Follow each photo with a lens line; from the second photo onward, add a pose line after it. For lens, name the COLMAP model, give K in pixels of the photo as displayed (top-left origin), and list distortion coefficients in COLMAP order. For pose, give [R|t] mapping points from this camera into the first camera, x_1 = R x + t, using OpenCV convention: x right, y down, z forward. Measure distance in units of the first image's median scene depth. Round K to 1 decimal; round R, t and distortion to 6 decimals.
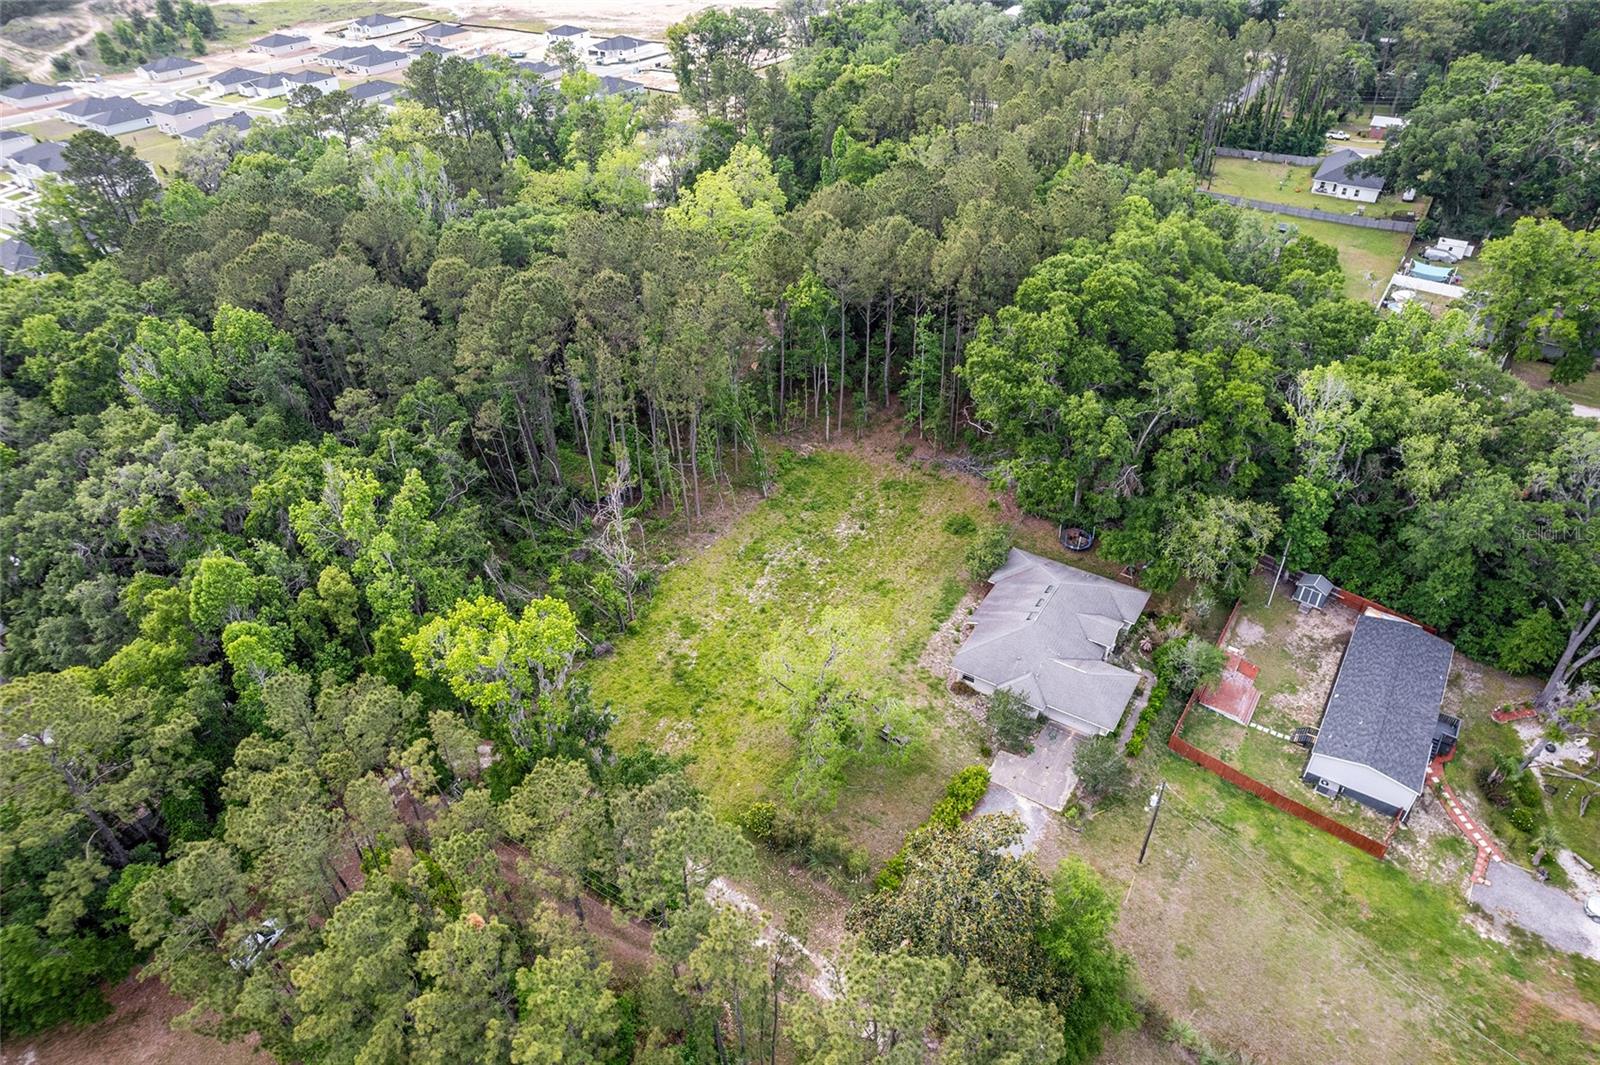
lens RADIAL K [[1024.5, 0, 806.4], [0, 1024.5, 554.4], [0, 0, 1]] dist [-0.078466, 0.065829]
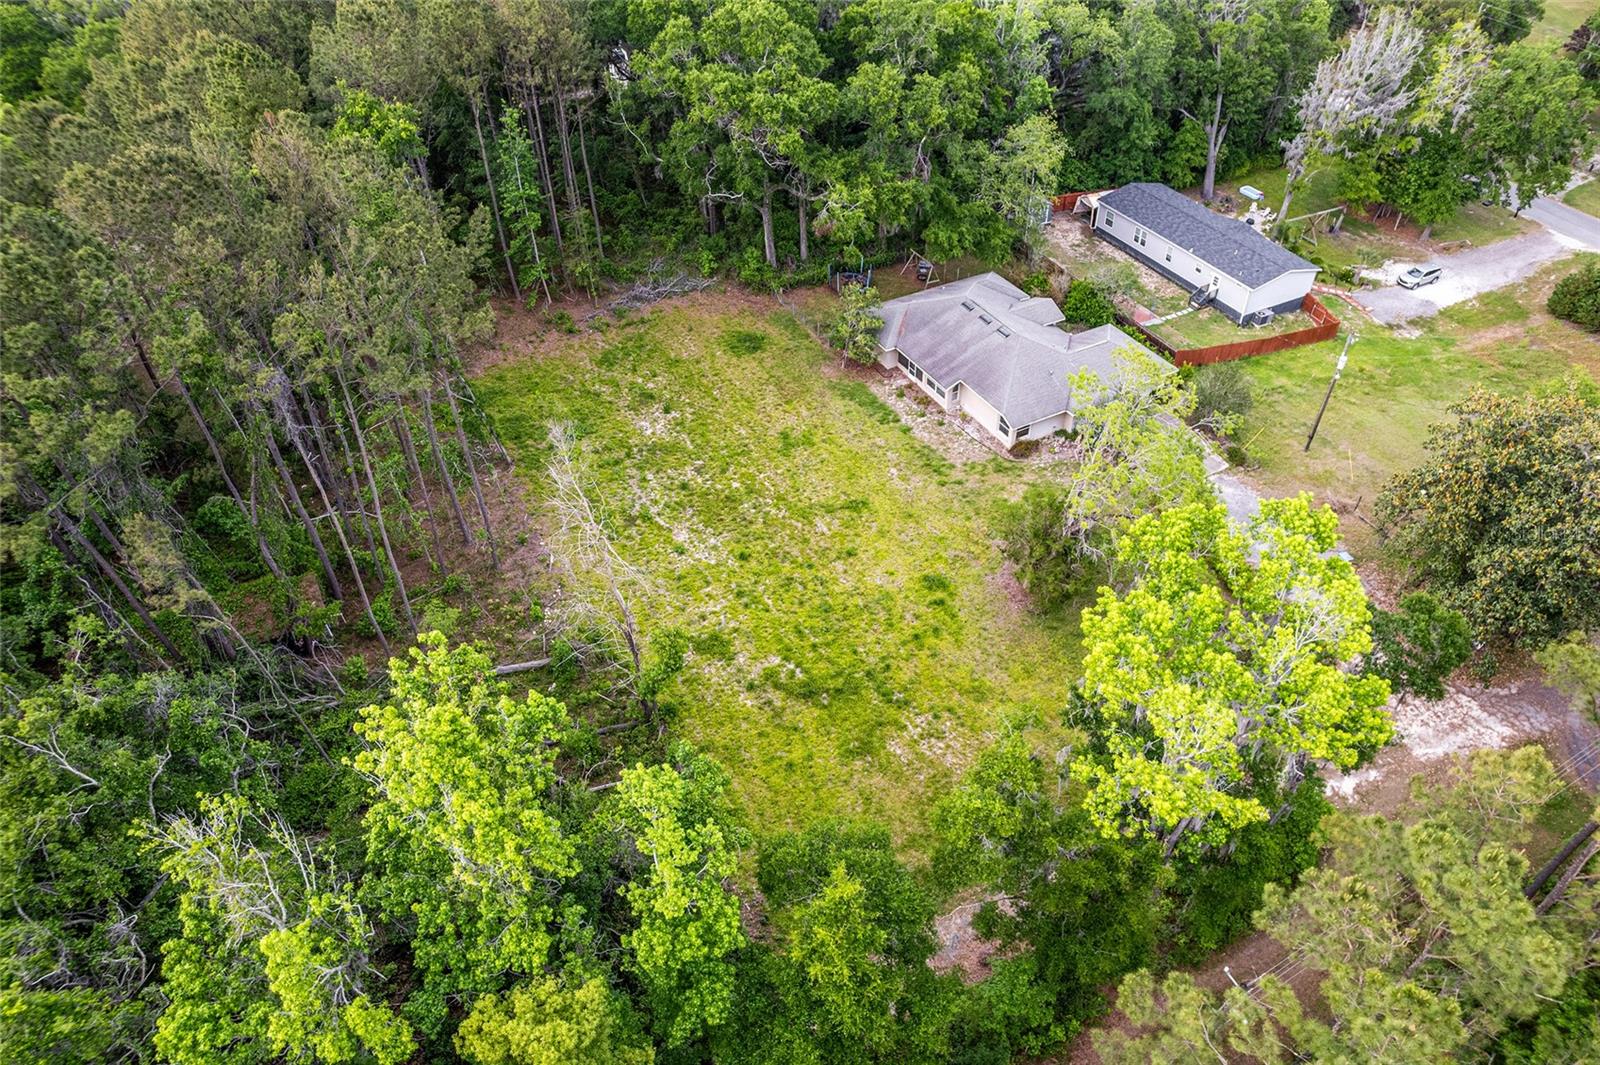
lens RADIAL K [[1024.5, 0, 806.4], [0, 1024.5, 554.4], [0, 0, 1]] dist [-0.078466, 0.065829]
pose [[0.491225, -0.581658, 0.648361, -0.427261], [0.540358, 0.787309, 0.296913, -0.110919], [-0.683162, 0.204496, 0.701050, 0.533519]]
